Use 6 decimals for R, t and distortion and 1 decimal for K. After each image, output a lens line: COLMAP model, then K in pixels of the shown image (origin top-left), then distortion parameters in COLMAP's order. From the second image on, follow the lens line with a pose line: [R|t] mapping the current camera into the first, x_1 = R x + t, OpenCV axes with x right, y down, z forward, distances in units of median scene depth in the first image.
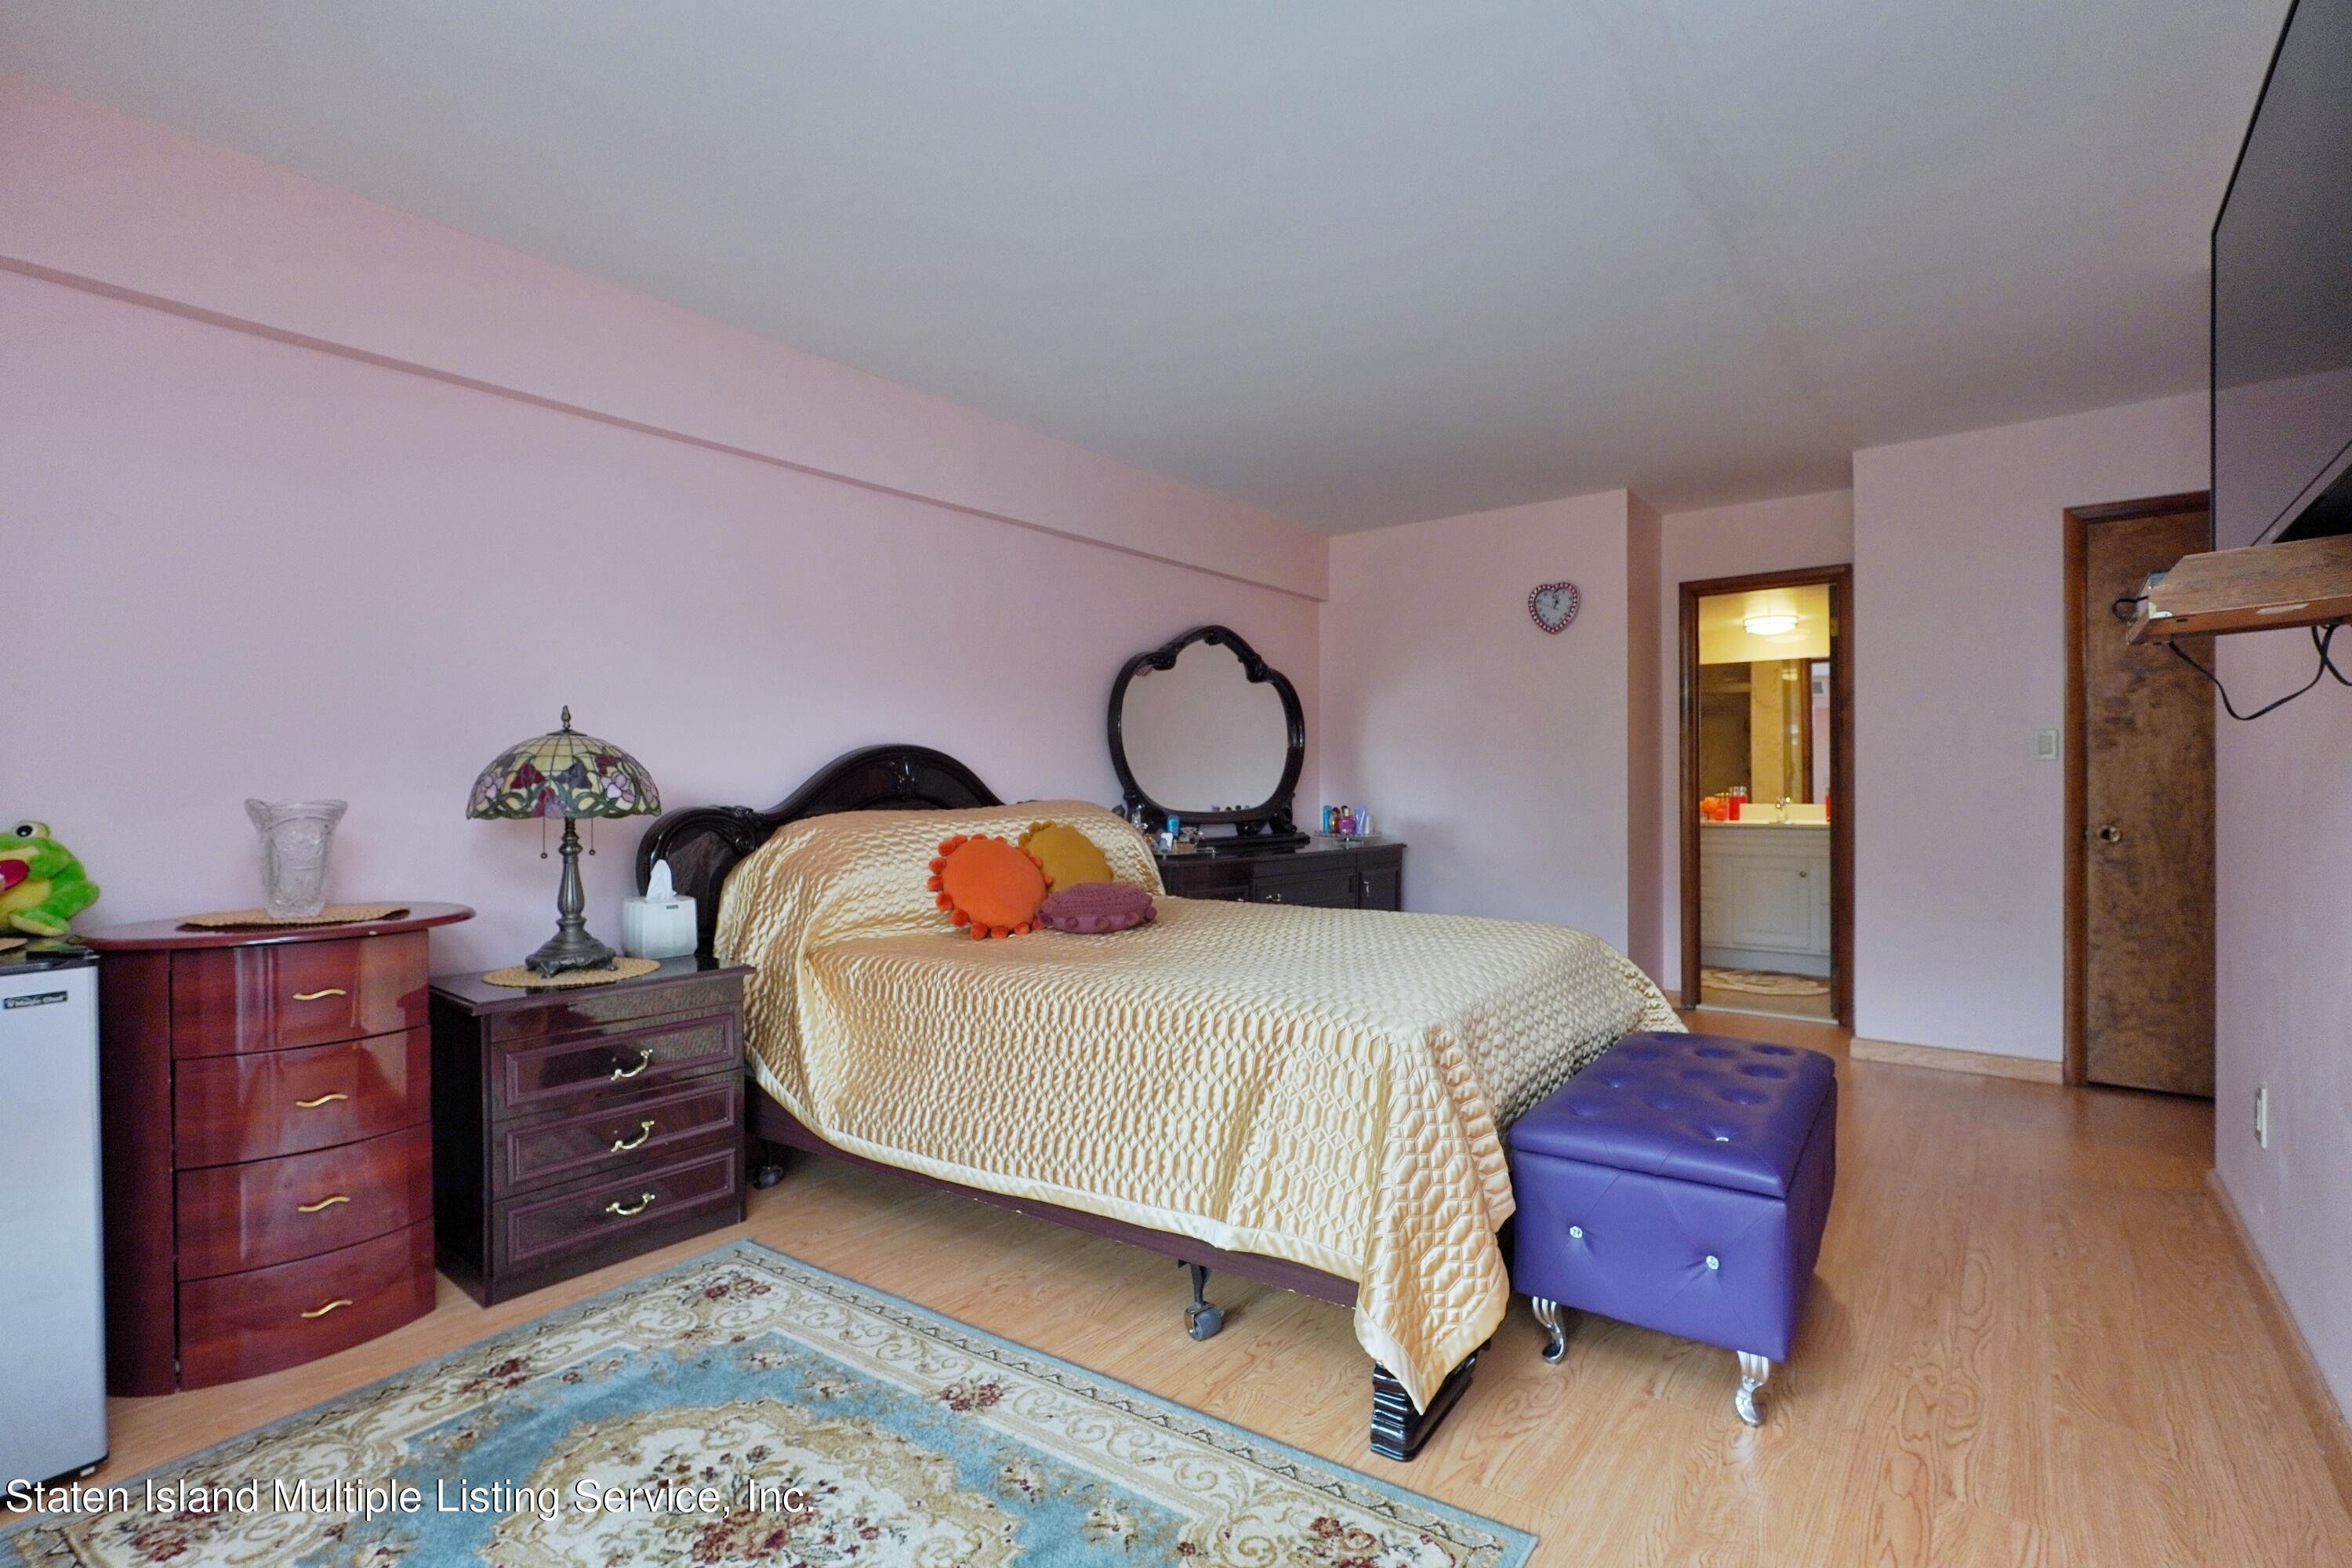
lens RADIAL K [[1070.1, 0, 1188.8], [0, 1070.1, 781.4], [0, 0, 1]] dist [-0.024446, 0.008796]
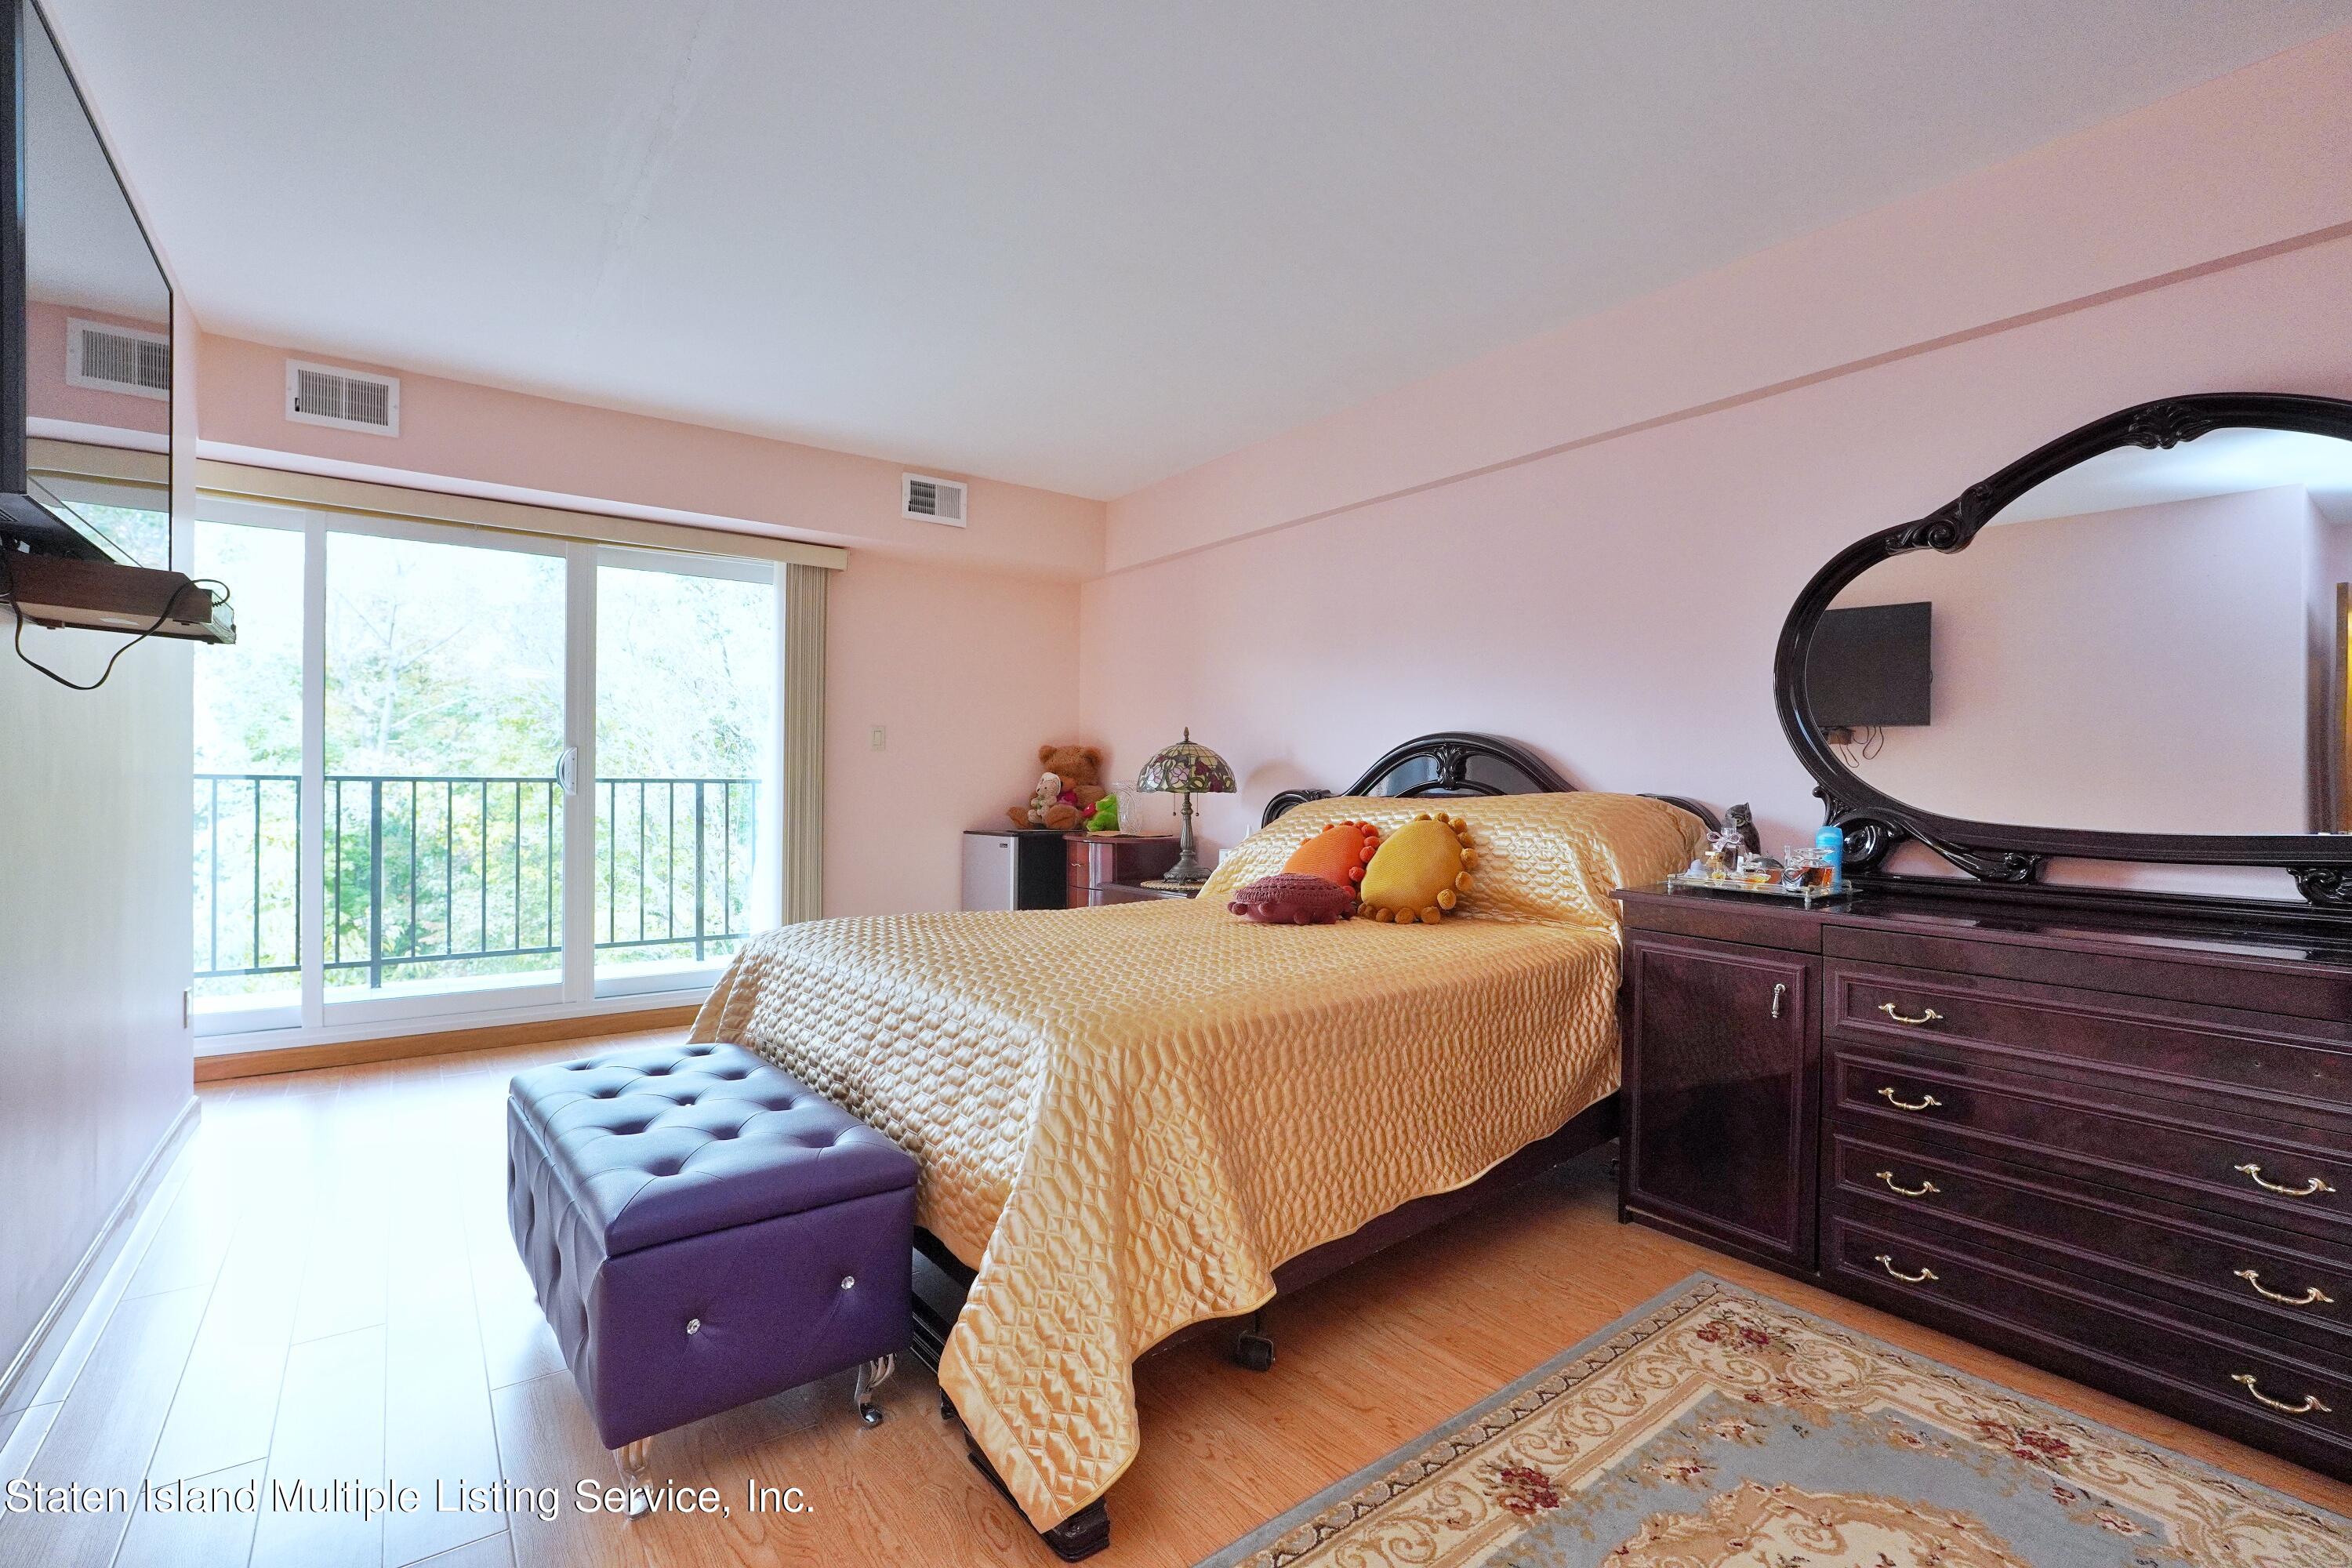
lens RADIAL K [[1070.1, 0, 1186.2], [0, 1070.1, 777.2], [0, 0, 1]] dist [-0.024446, 0.008796]
pose [[-0.295110, 0.016355, -0.955323, 0.507385], [-0.000273, 0.999852, 0.017201, -0.009869], [0.955463, 0.005337, -0.295061, 0.764531]]
